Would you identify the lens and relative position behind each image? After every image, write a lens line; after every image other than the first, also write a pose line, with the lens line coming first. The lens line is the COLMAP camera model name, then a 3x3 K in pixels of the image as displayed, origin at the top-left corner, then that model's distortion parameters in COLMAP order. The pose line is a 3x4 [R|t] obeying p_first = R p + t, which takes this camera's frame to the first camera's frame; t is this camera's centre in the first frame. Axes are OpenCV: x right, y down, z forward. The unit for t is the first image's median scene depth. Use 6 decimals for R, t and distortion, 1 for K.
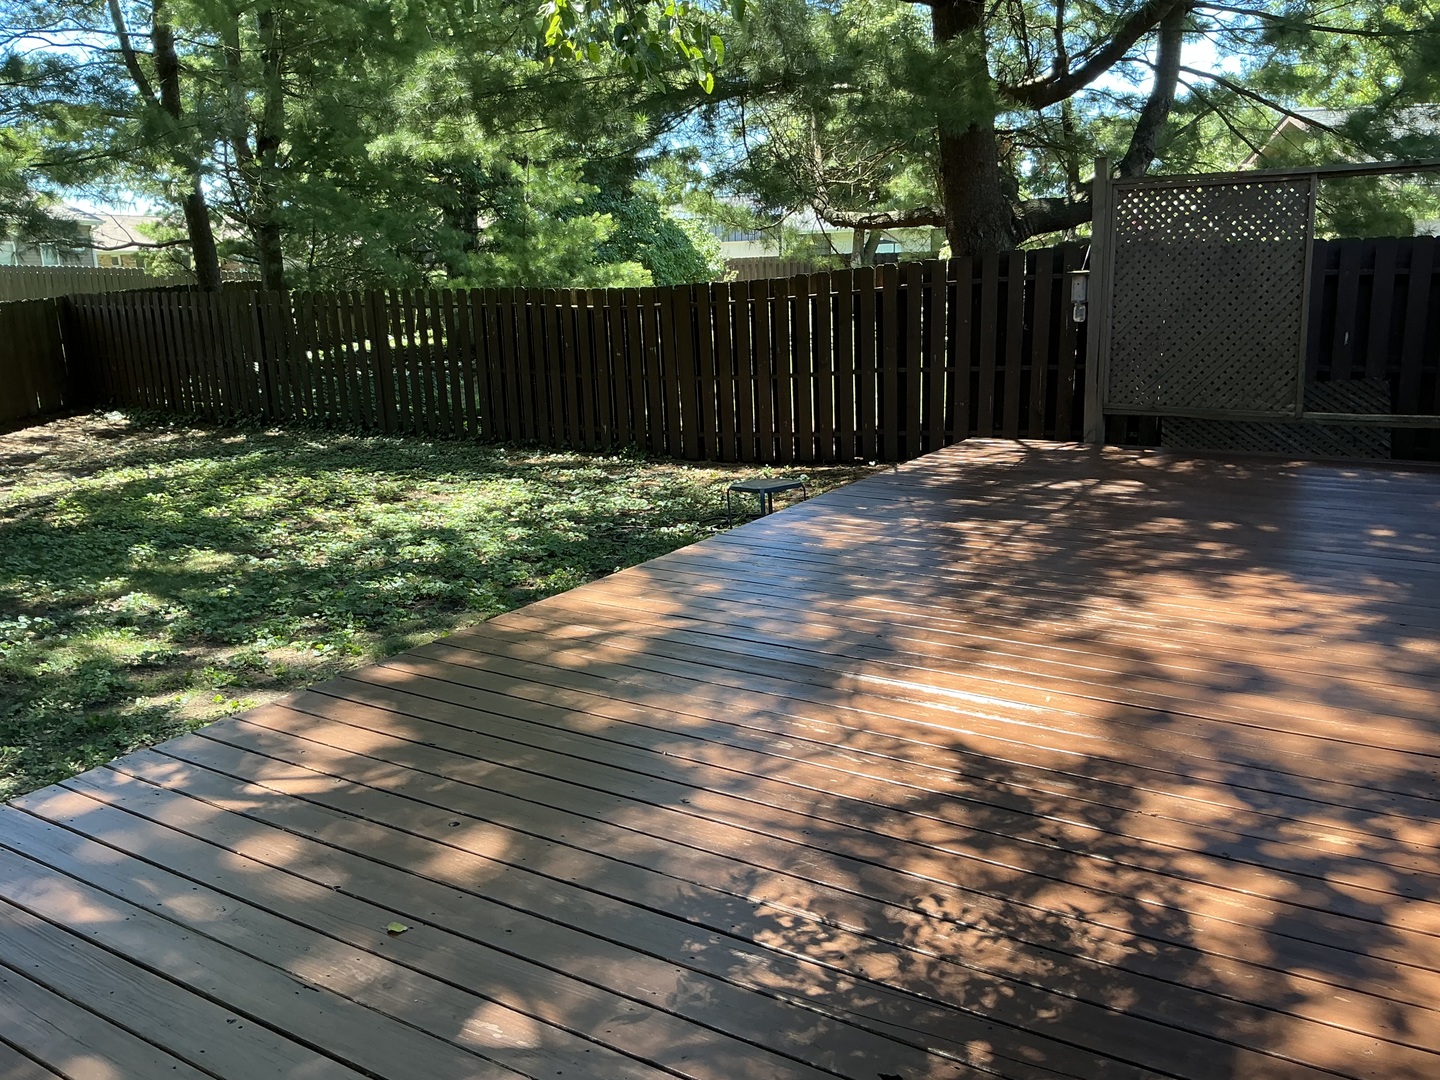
lens RADIAL K [[1191.3, 0, 725.9], [0, 1191.3, 535.5], [0, 0, 1]] dist [0.038432, -0.037128]
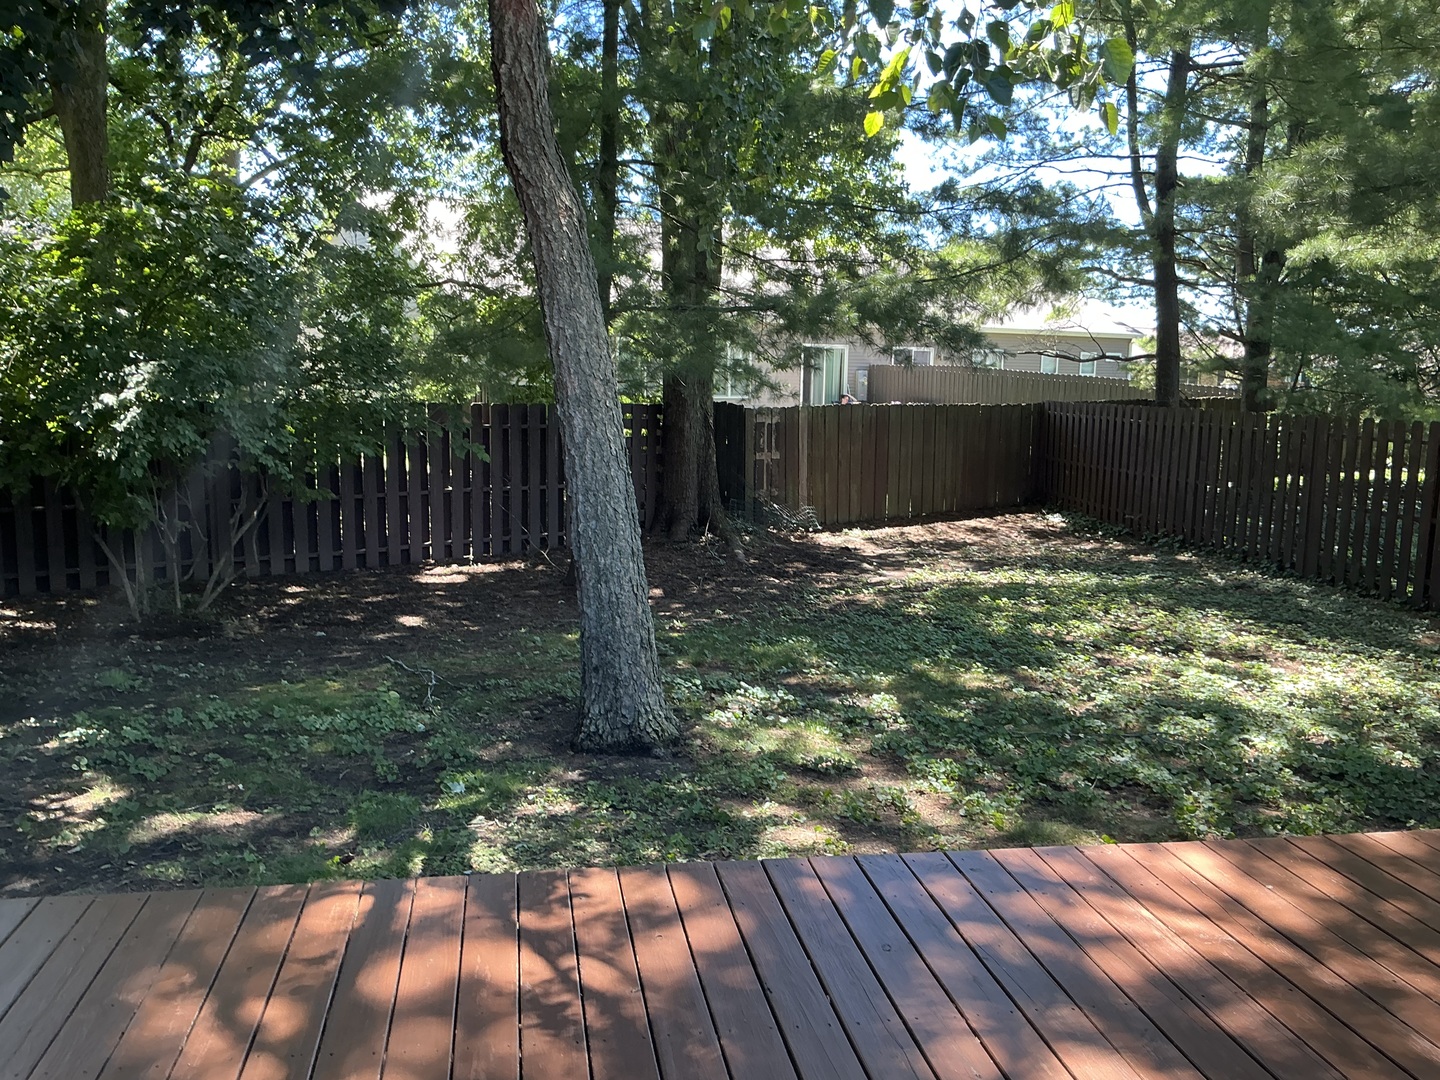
lens RADIAL K [[1191.3, 0, 719.0], [0, 1191.3, 550.0], [0, 0, 1]] dist [0.038432, -0.037128]
pose [[0.674524, 0.150140, -0.722825, 0.054128], [-0.208426, 0.978000, 0.008645, -0.022617], [0.708221, 0.144824, 0.690977, 0.088554]]
